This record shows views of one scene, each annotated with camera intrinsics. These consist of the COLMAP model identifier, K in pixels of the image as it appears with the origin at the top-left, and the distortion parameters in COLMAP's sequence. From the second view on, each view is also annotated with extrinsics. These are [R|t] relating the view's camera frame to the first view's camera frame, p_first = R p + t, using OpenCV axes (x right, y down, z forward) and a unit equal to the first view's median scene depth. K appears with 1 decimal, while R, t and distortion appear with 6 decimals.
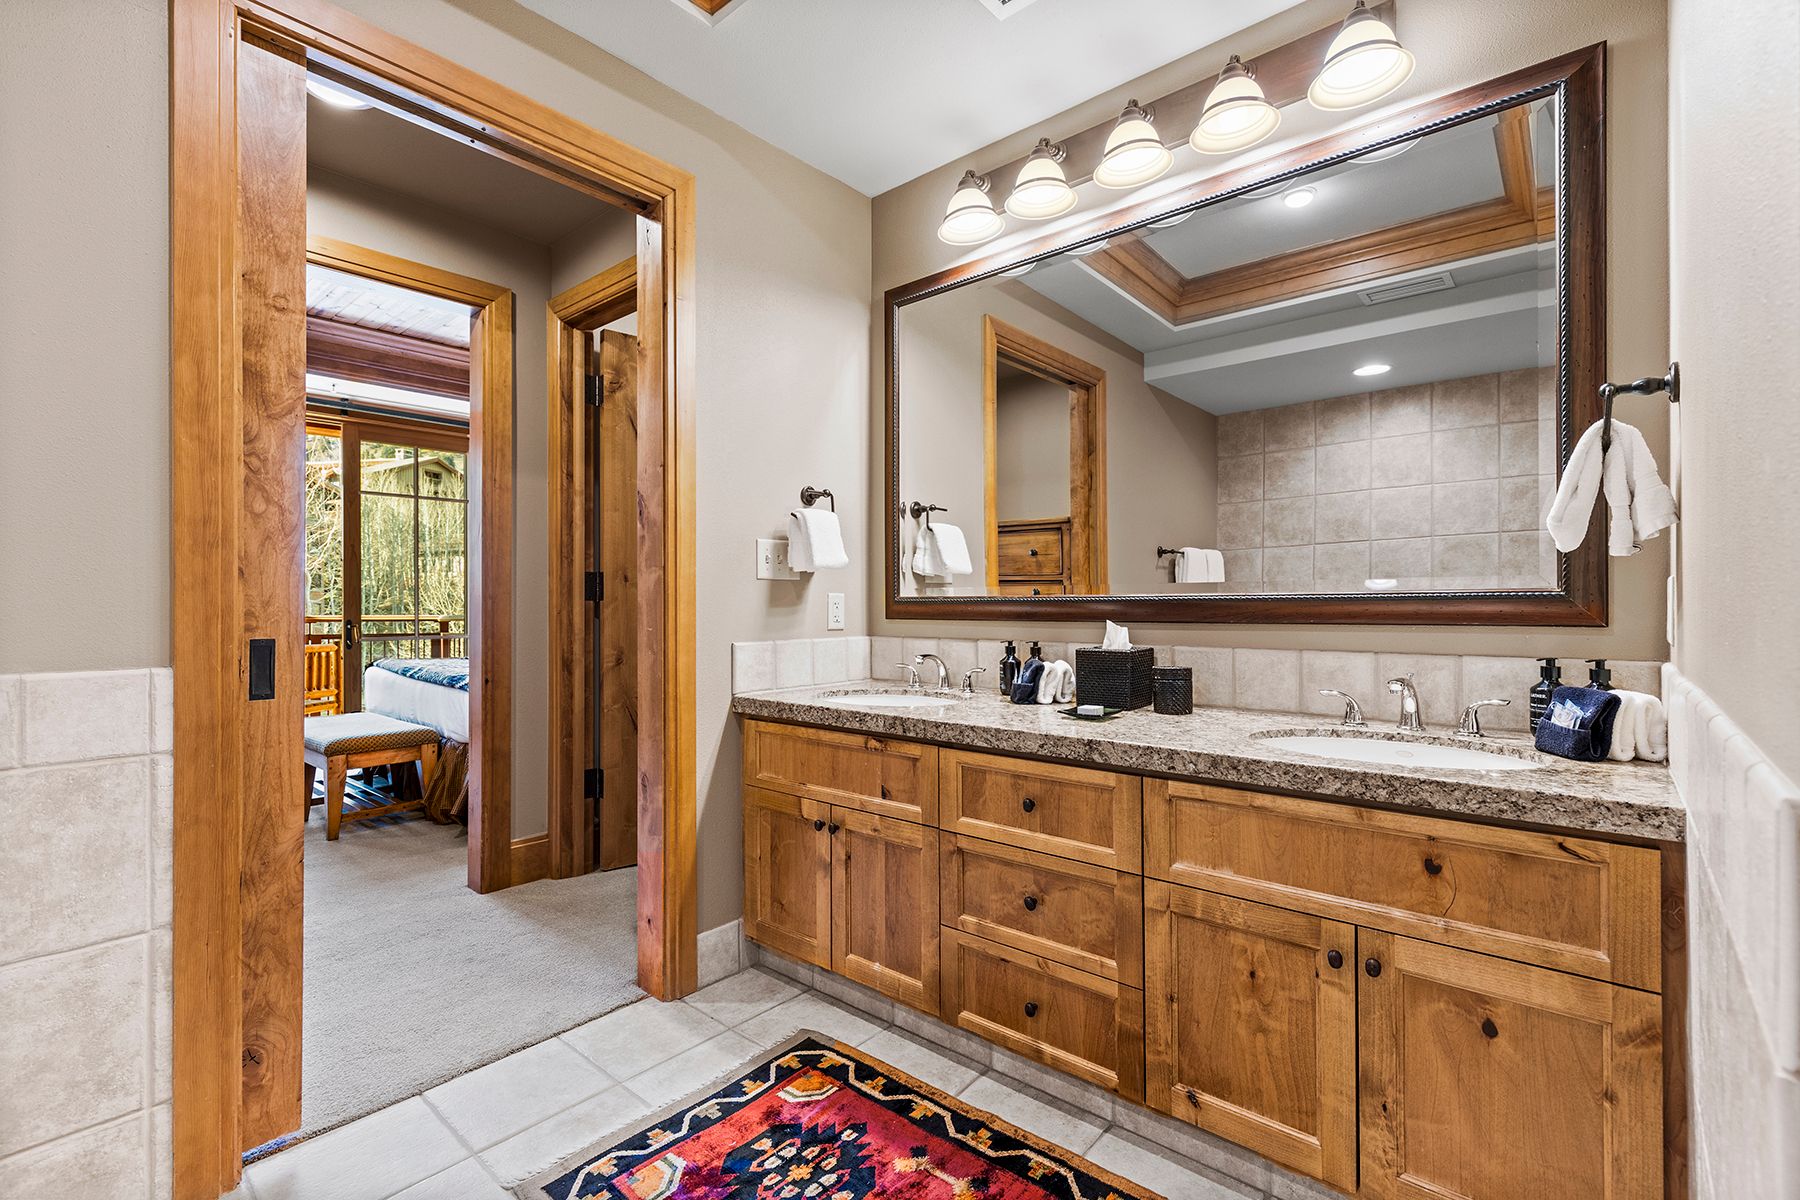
lens RADIAL K [[804.2, 0, 915.3], [0, 804.2, 603.5], [0, 0, 1]] dist [0.003810, -0.003345]
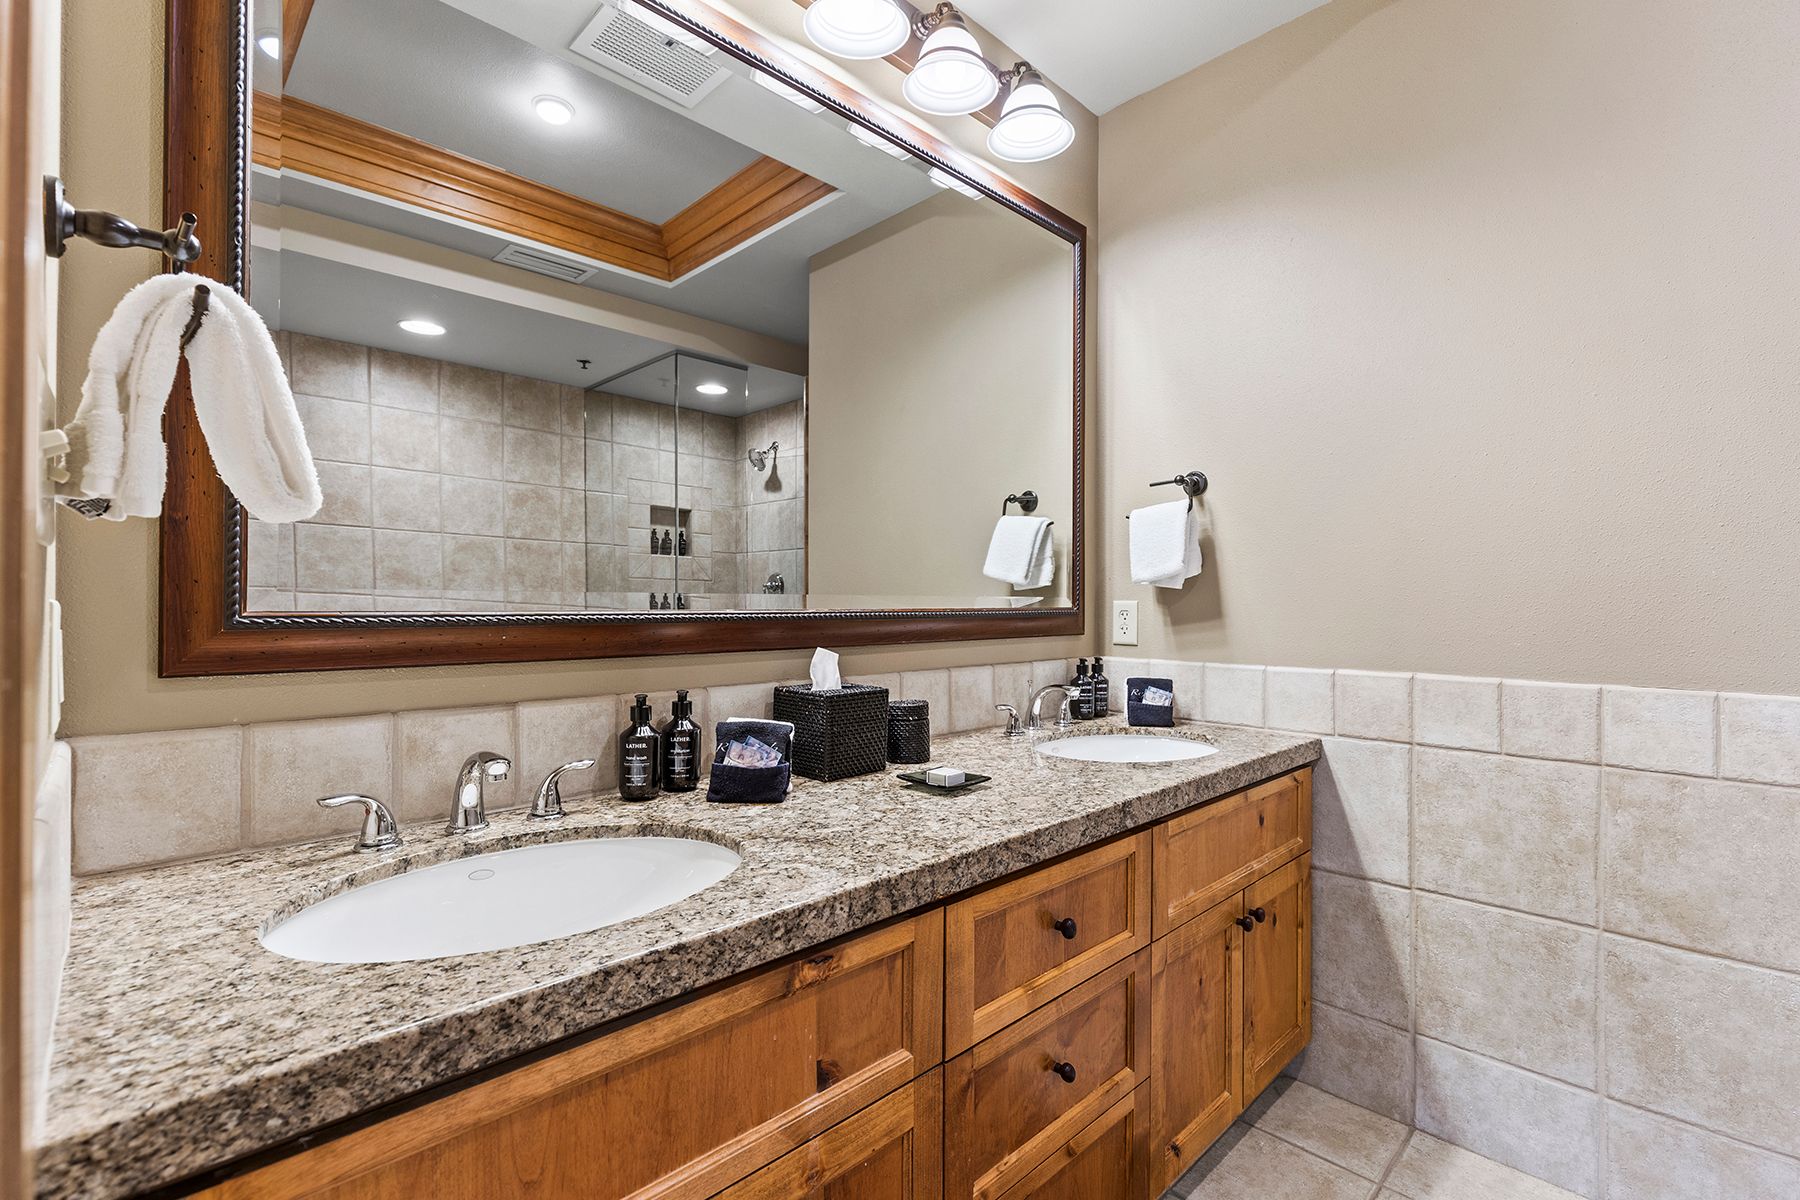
lens RADIAL K [[804.2, 0, 920.1], [0, 804.2, 603.5], [0, 0, 1]] dist [0.003810, -0.003345]
pose [[0.066369, 0.007379, 0.997768, -0.422723], [-0.012119, 0.999905, -0.006588, -0.012621], [-0.997722, -0.011655, 0.066452, 0.839104]]
